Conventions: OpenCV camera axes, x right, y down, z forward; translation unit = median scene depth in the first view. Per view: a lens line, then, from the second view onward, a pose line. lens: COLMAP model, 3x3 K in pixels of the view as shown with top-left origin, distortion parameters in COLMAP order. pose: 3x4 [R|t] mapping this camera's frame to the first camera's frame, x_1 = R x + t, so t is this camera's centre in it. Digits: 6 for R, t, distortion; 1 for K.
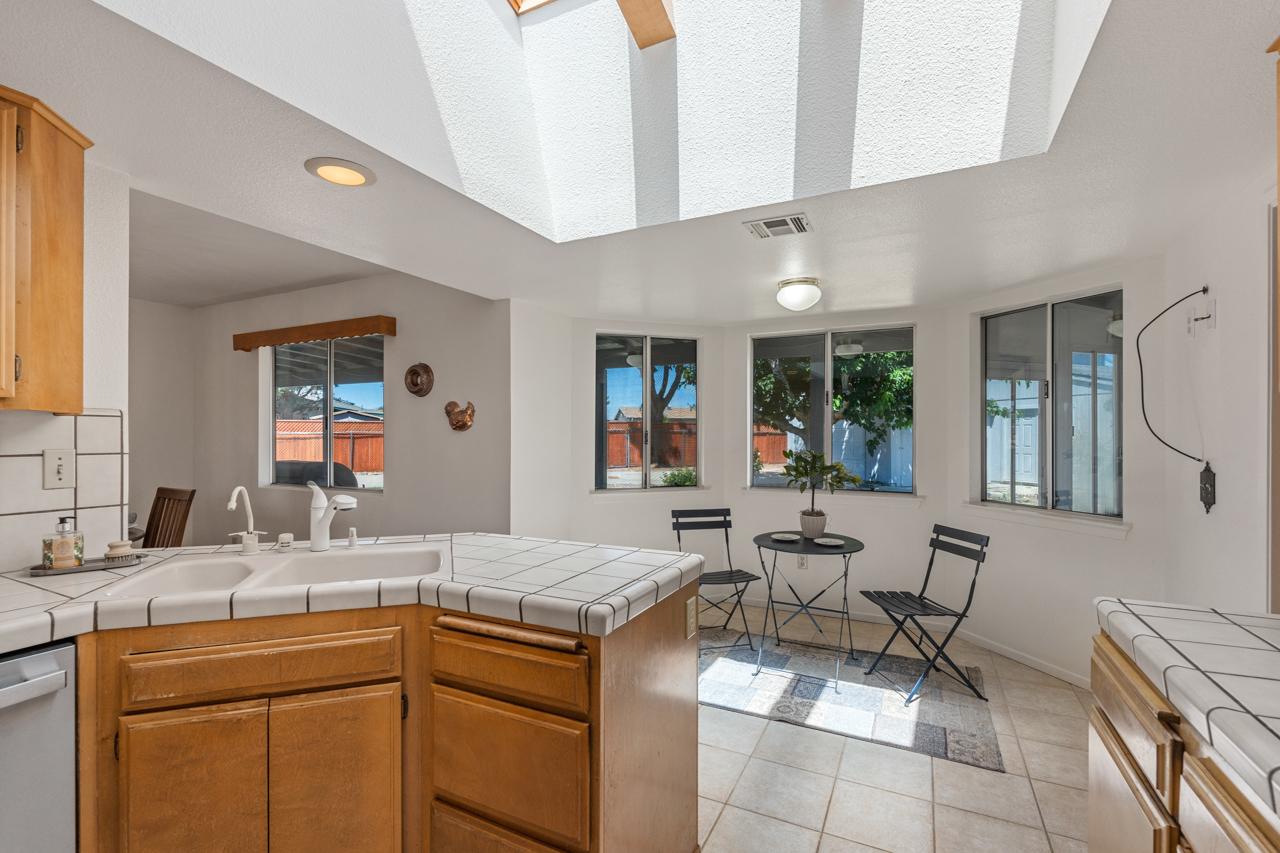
lens RADIAL K [[561.0, 0, 634.2], [0, 561.0, 433.3], [0, 0, 1]] dist [-0.008402, 0.002622]
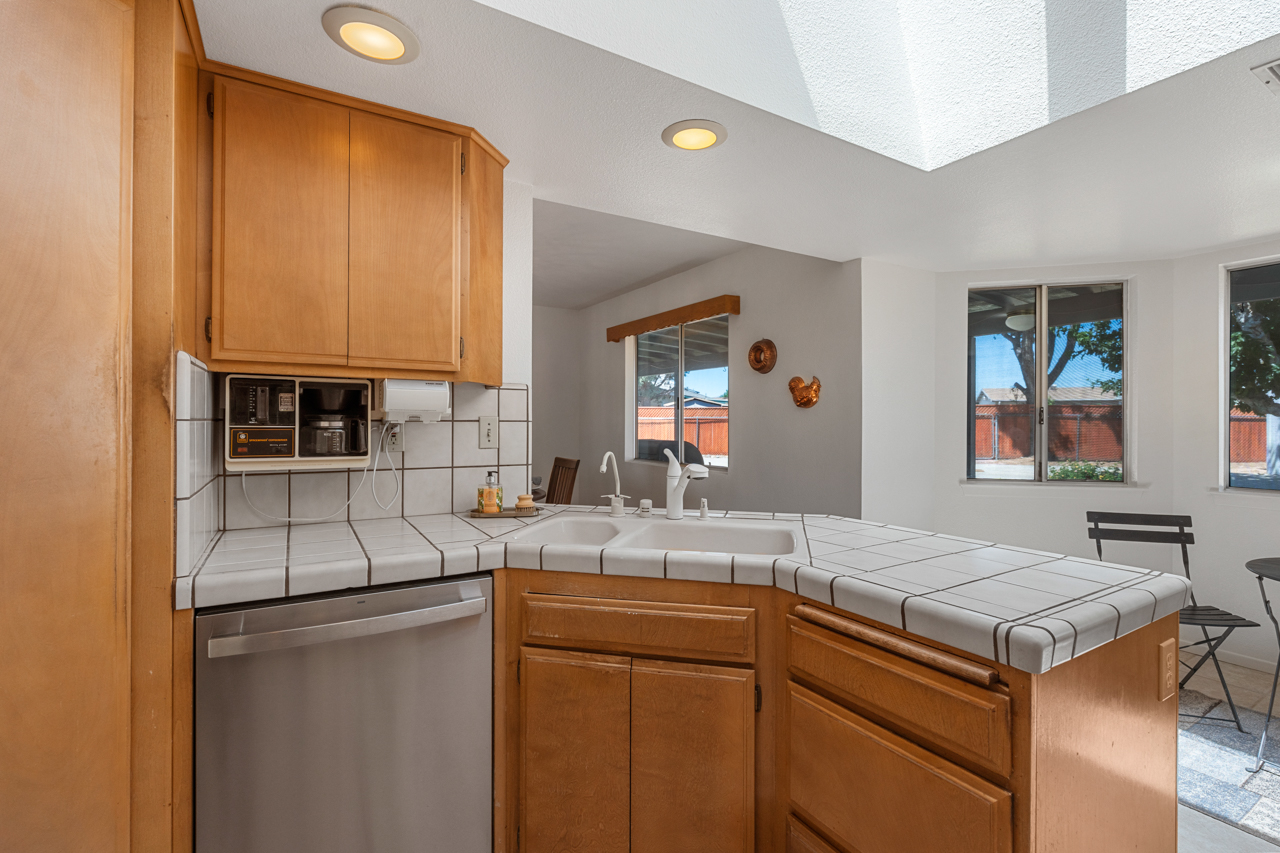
lens RADIAL K [[561.0, 0, 648.3], [0, 561.0, 425.7], [0, 0, 1]] dist [-0.008402, 0.002622]
pose [[0.851633, 0.003013, -0.524130, -0.074234], [-0.001072, 0.999991, 0.004007, 0.038632], [0.524138, -0.002851, 0.851629, 0.116873]]
